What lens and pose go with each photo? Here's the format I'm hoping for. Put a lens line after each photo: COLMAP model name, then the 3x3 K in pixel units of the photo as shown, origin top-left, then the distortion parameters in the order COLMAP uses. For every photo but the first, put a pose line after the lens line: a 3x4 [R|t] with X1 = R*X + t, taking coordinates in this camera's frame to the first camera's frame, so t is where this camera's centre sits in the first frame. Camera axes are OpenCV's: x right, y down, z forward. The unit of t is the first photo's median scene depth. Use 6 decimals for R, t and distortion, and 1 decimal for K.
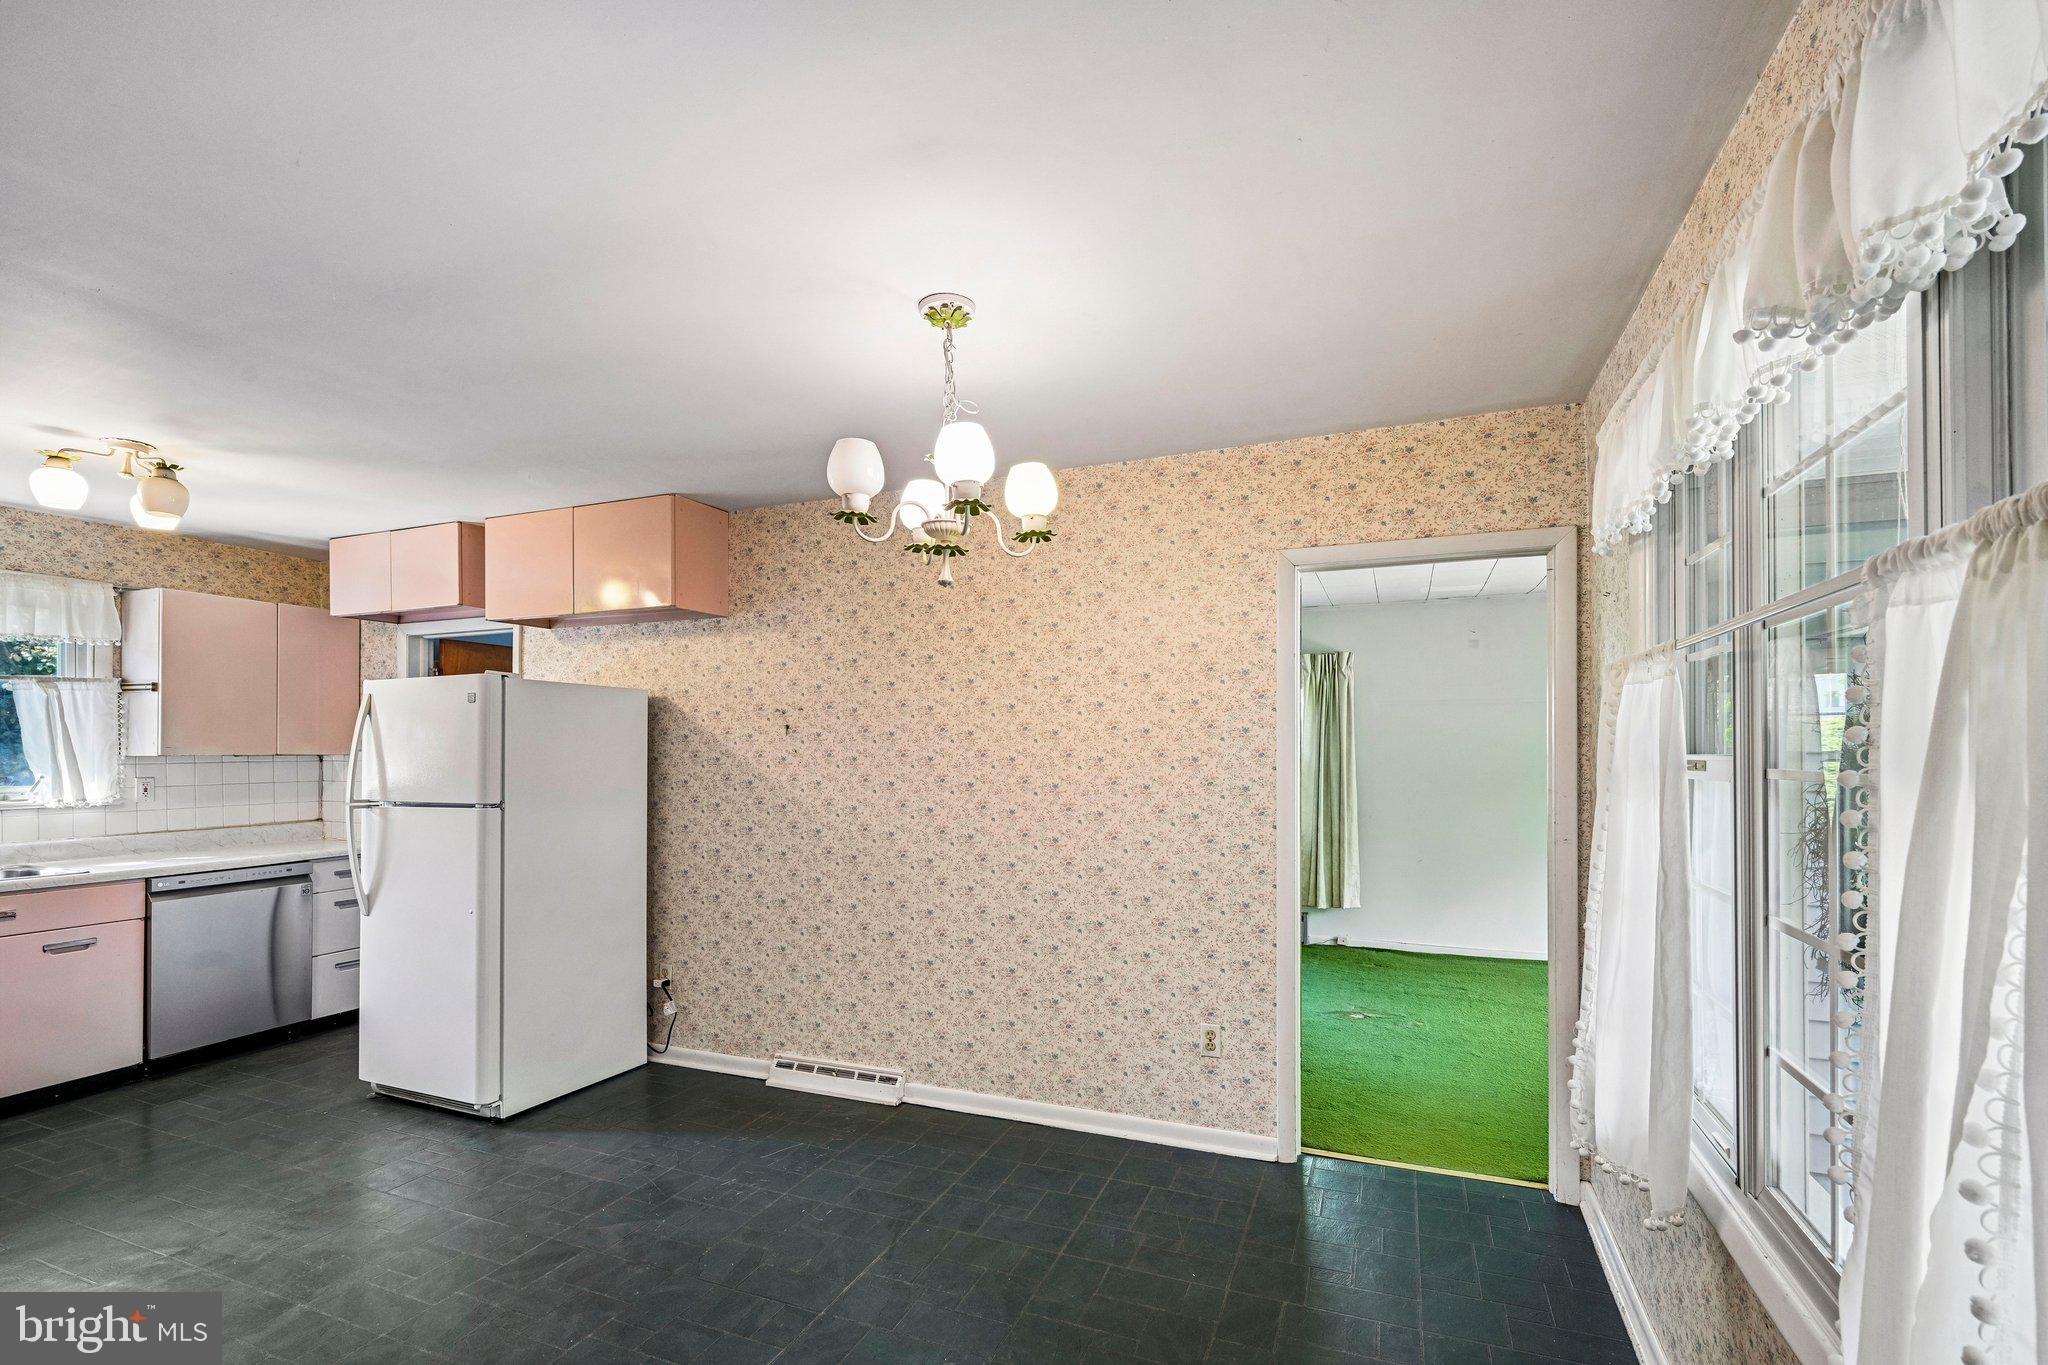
lens RADIAL K [[900.1, 0, 1046.1], [0, 900.1, 748.3], [0, 0, 1]] dist [-0.001271, 0.001457]
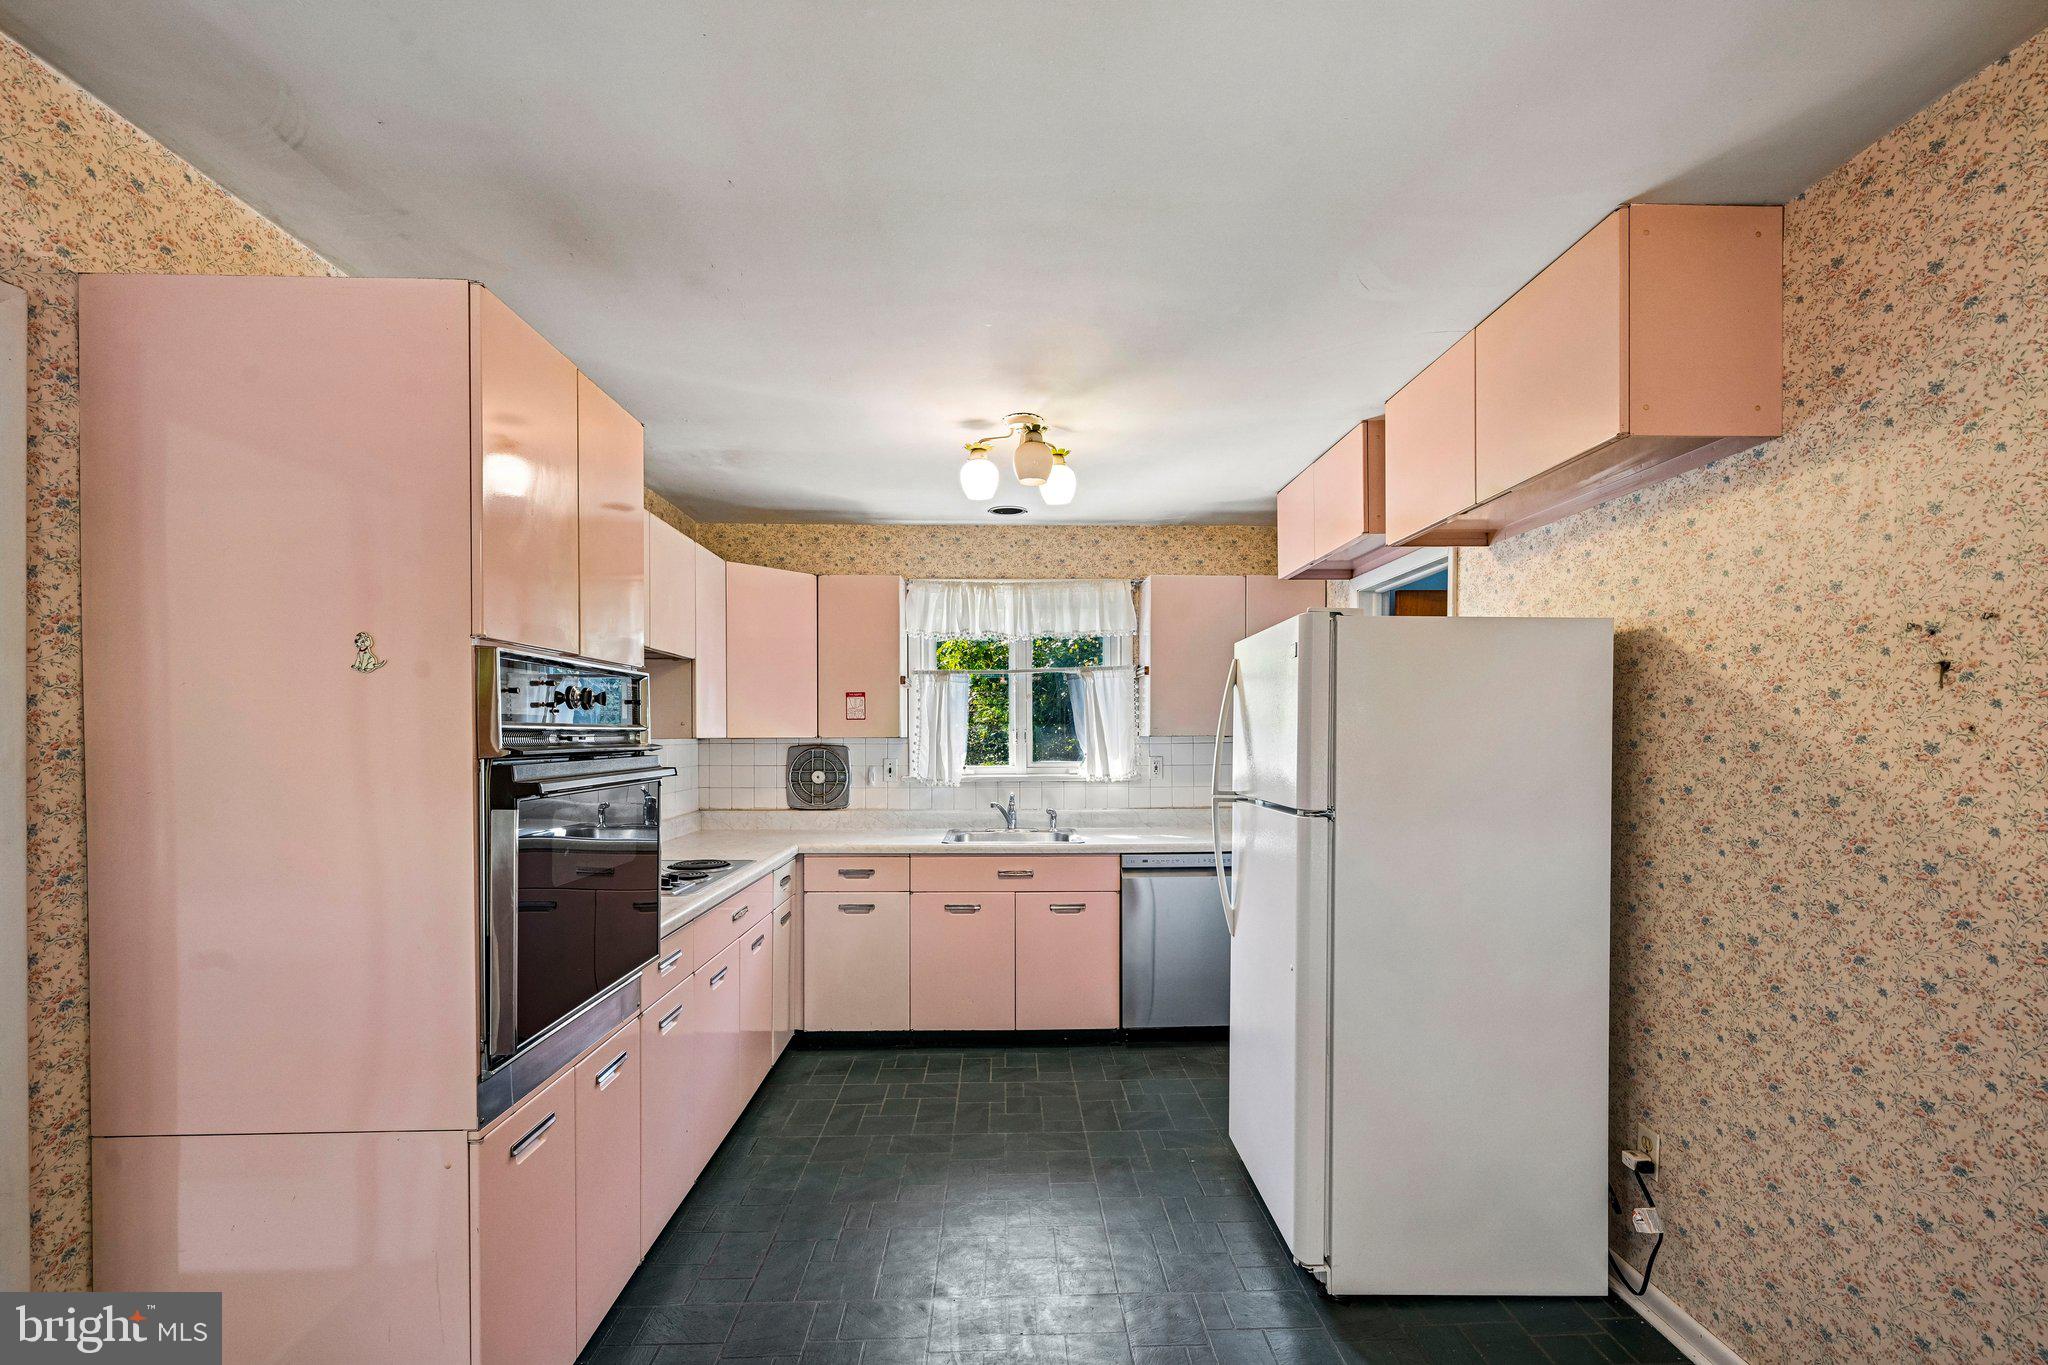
lens RADIAL K [[900.1, 0, 1024.4], [0, 900.1, 743.2], [0, 0, 1]] dist [-0.001271, 0.001457]
pose [[0.392528, 0.009754, -0.919689, -0.080928], [0.004307, 0.999913, 0.012443, 0.002849], [0.919730, -0.008845, 0.392452, 0.459876]]
